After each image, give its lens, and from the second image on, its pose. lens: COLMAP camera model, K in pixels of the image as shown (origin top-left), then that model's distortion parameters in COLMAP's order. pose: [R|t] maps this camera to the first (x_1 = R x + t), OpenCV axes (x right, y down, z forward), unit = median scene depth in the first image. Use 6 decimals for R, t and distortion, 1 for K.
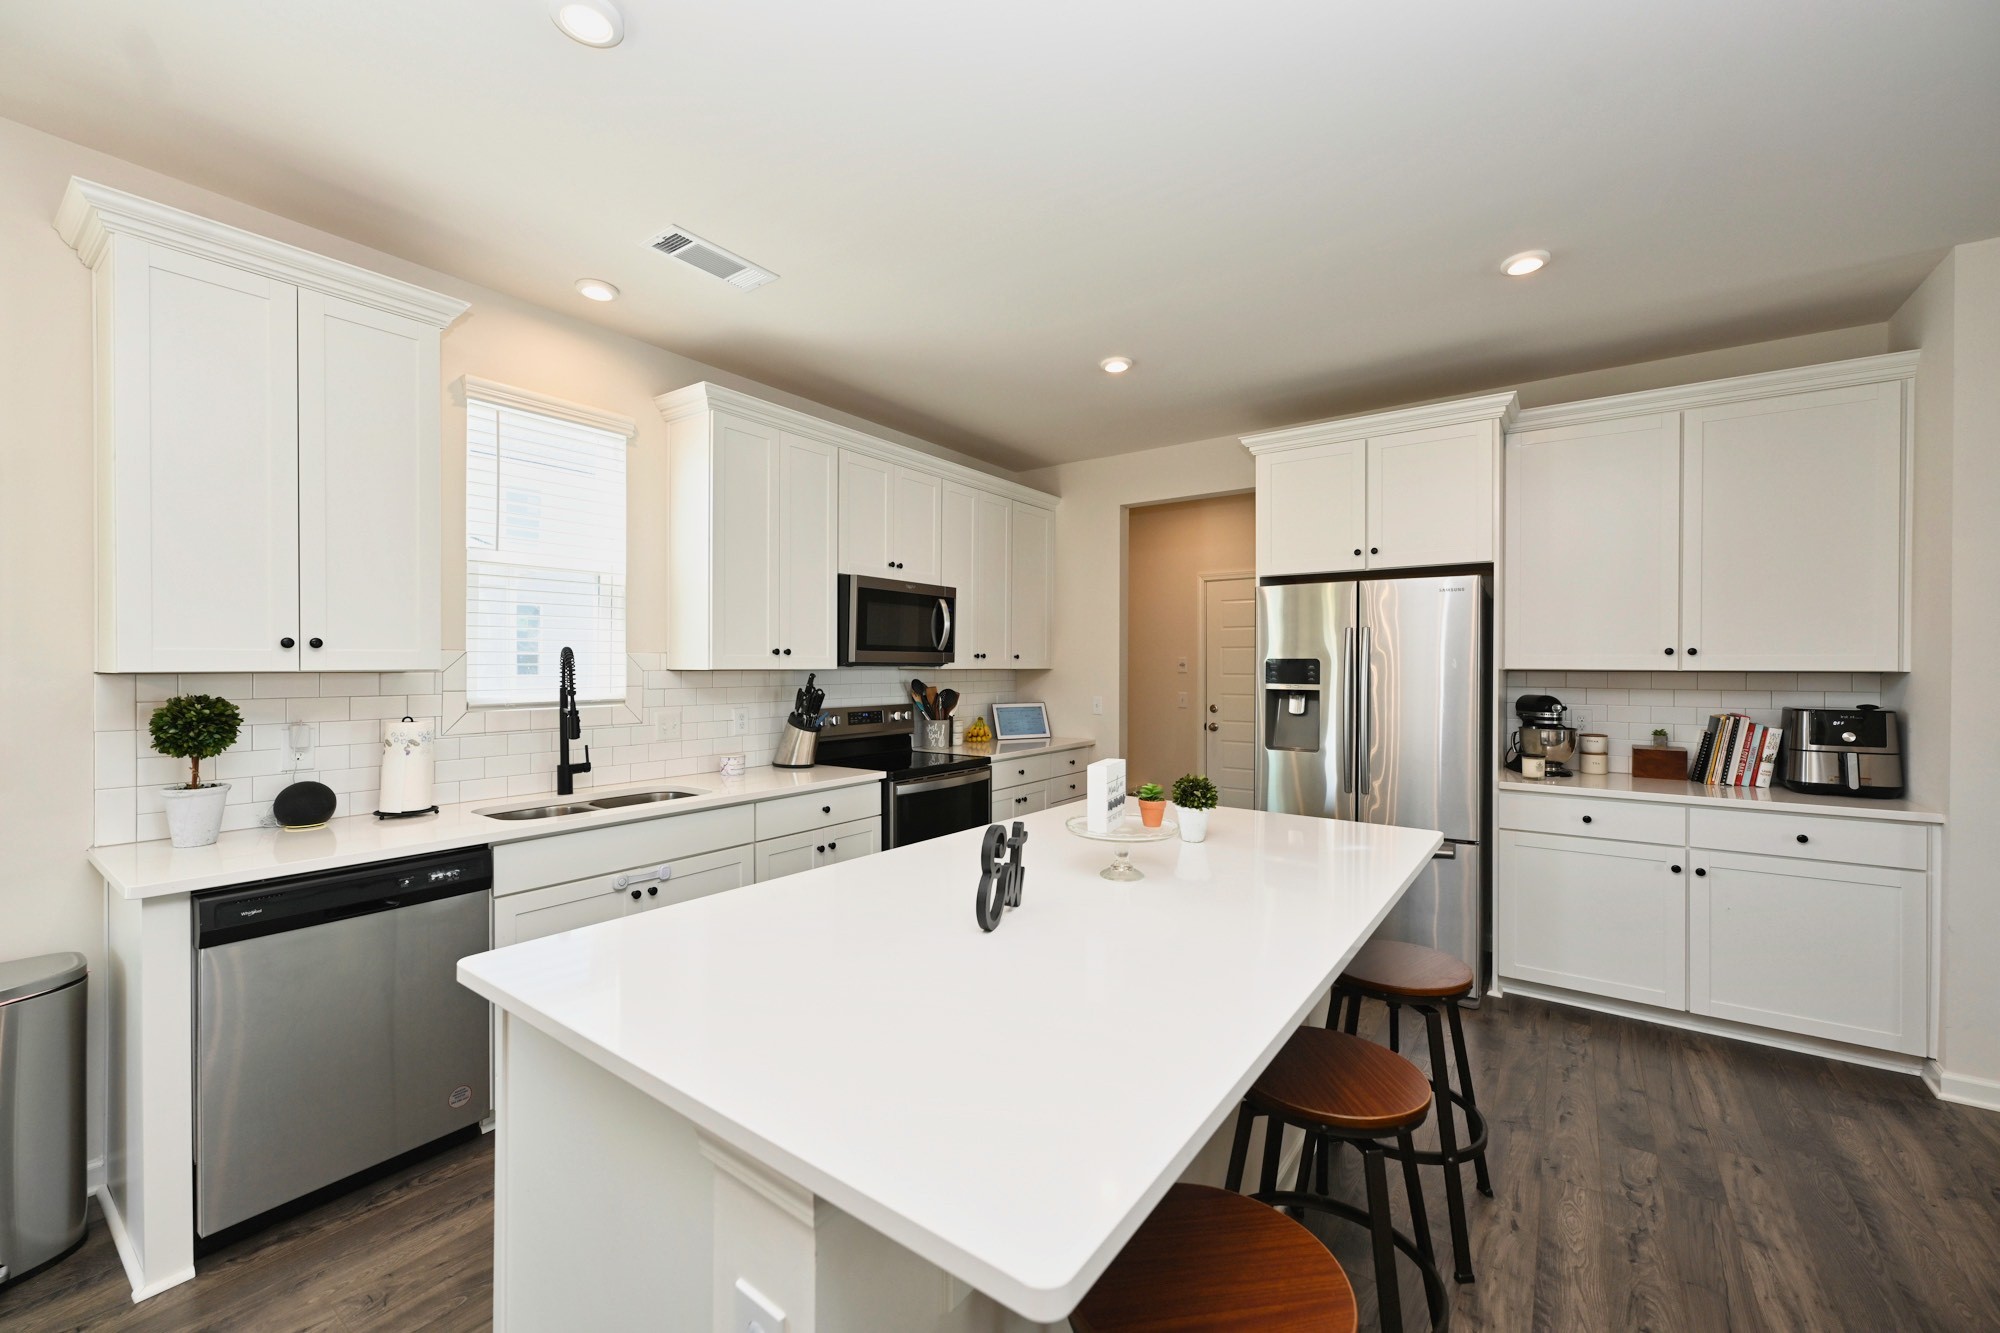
lens RADIAL K [[786.2, 0, 995.5], [0, 786.2, 670.4], [0, 0, 1]] dist [-0.002082, -0.000221]
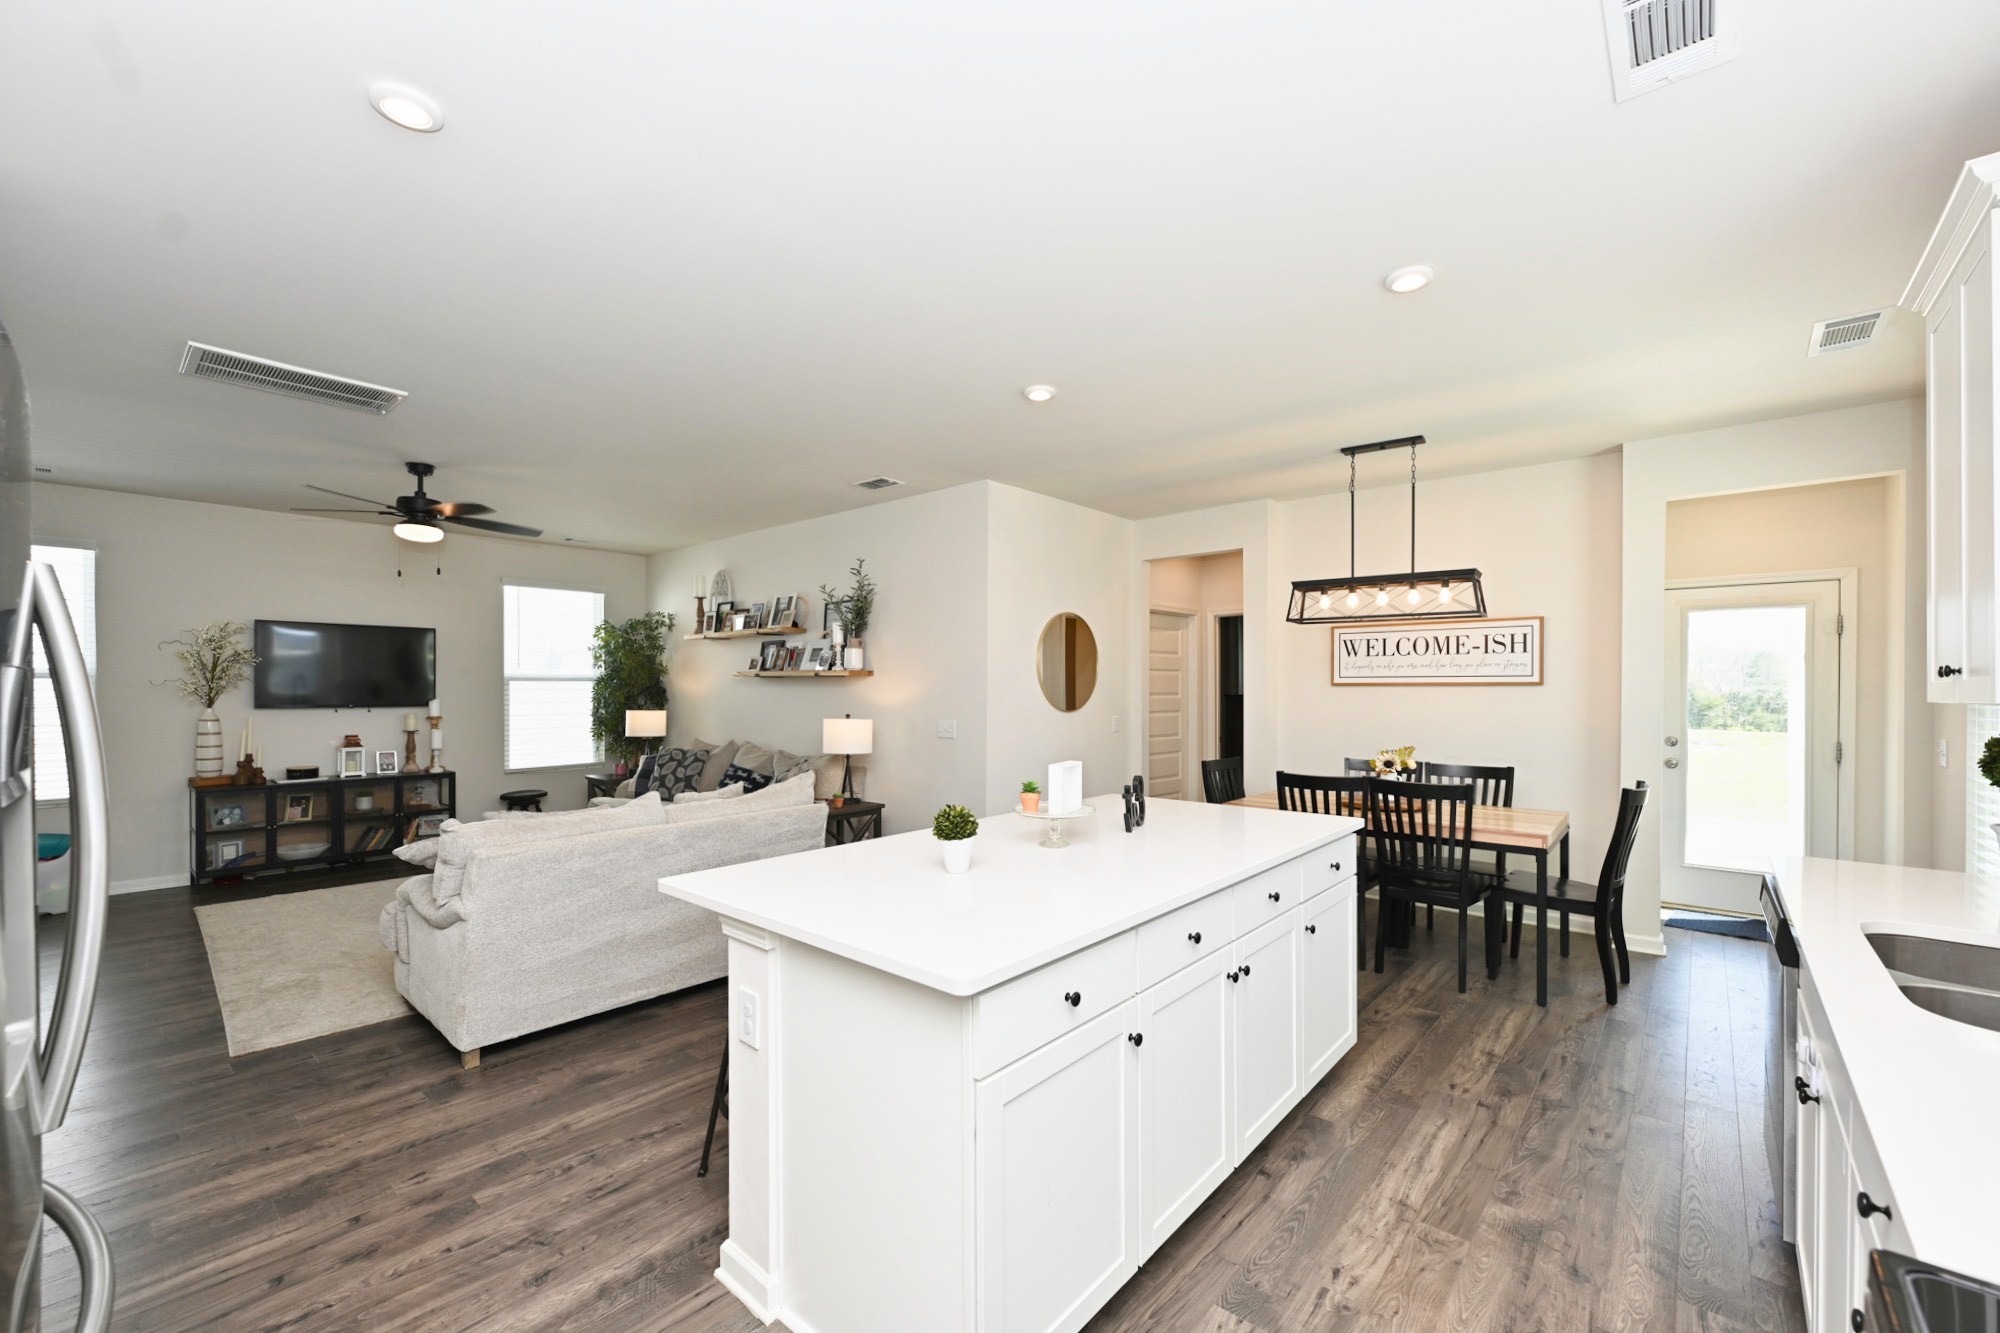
lens RADIAL K [[805.6, 0, 978.5], [0, 805.6, 689.4], [0, 0, 1]] dist [-0.004553, -0.000347]
pose [[-0.994445, -0.002497, 0.105227, 0.089199], [-0.002061, 0.999989, 0.004257, -0.012744], [-0.105236, 0.004016, -0.994439, 1.506820]]
